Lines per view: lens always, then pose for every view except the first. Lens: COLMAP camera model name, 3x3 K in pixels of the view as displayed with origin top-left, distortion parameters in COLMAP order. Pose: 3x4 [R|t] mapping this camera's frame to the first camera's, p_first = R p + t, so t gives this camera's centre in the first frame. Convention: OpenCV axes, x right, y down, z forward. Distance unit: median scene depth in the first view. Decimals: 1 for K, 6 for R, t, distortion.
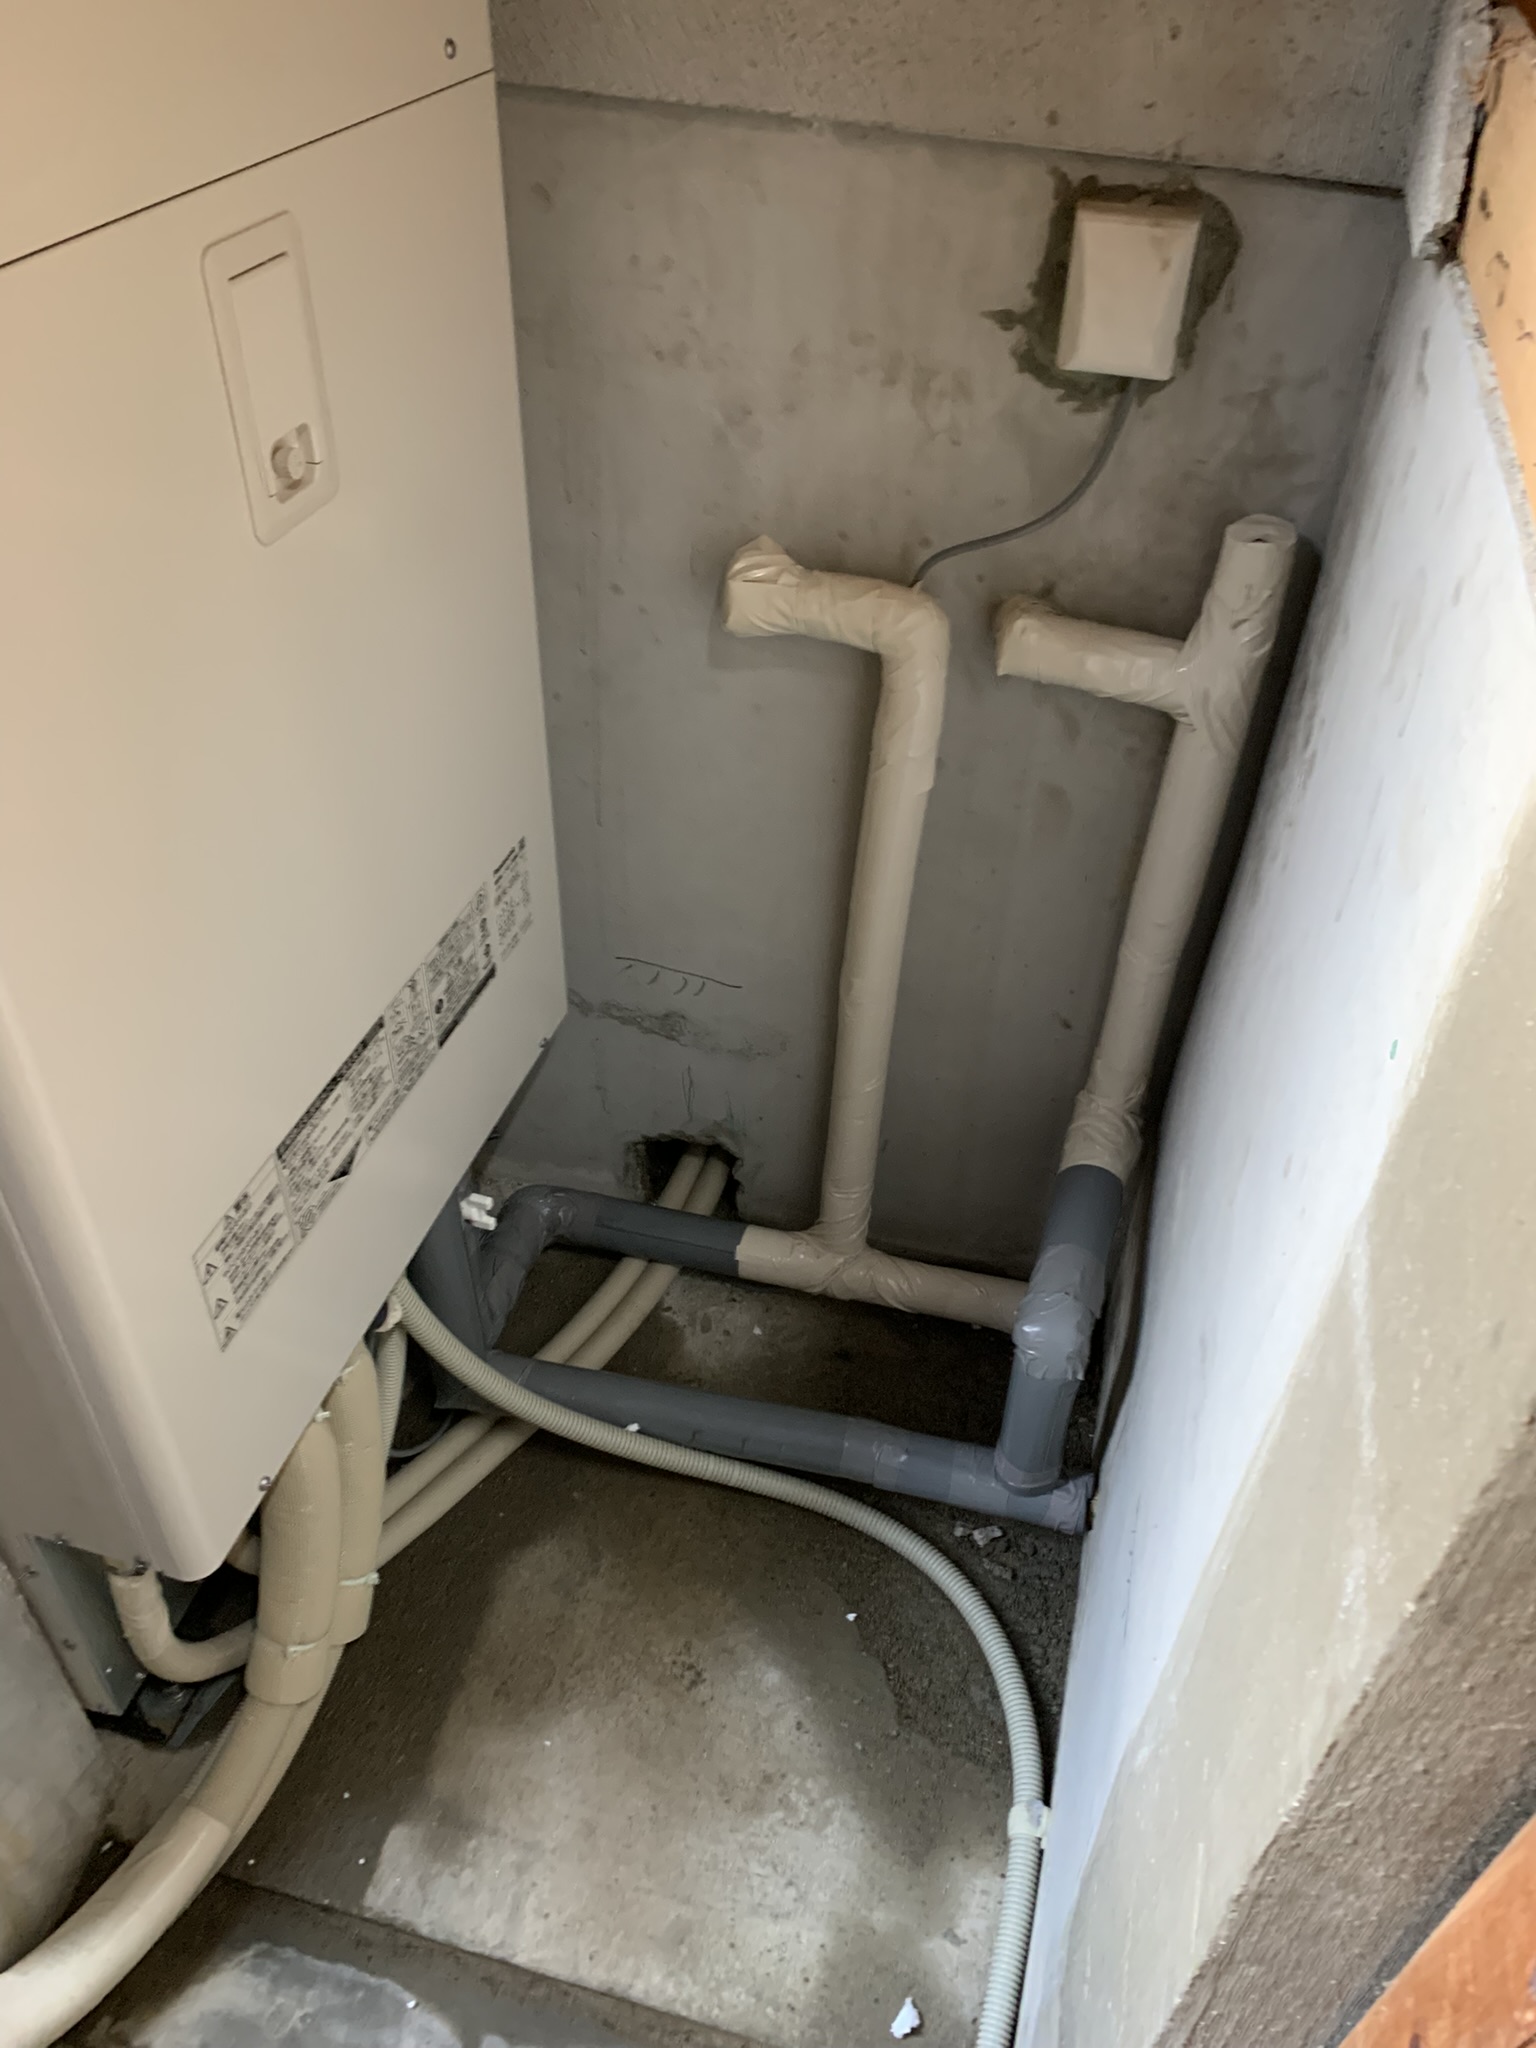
lens RADIAL K [[1563.7, 0, 763.9], [0, 1563.7, 993.8], [0, 0, 1]] dist [0.024482, -0.000746]
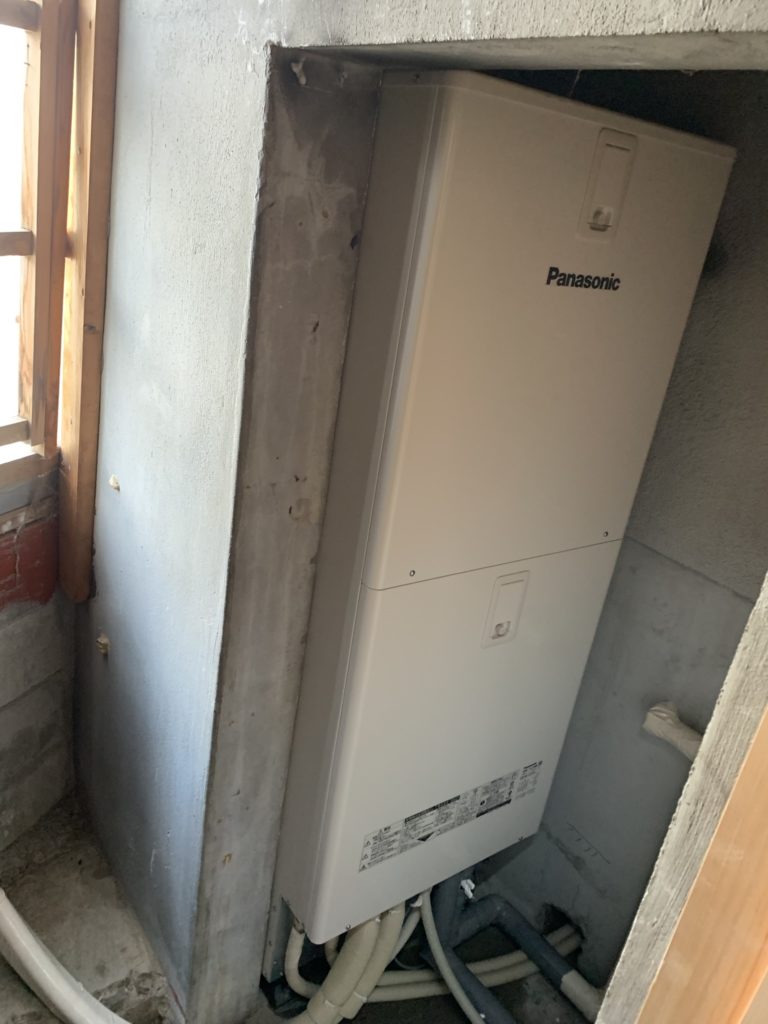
lens RADIAL K [[781.8, 0, 382.0], [0, 781.8, 496.9], [0, 0, 1]] dist [0.024482, -0.000746]
pose [[0.787208, 0.317977, -0.528389, 0.207694], [-0.486113, 0.847188, -0.214398, -0.064492], [0.379471, 0.425632, 0.821486, -0.424325]]
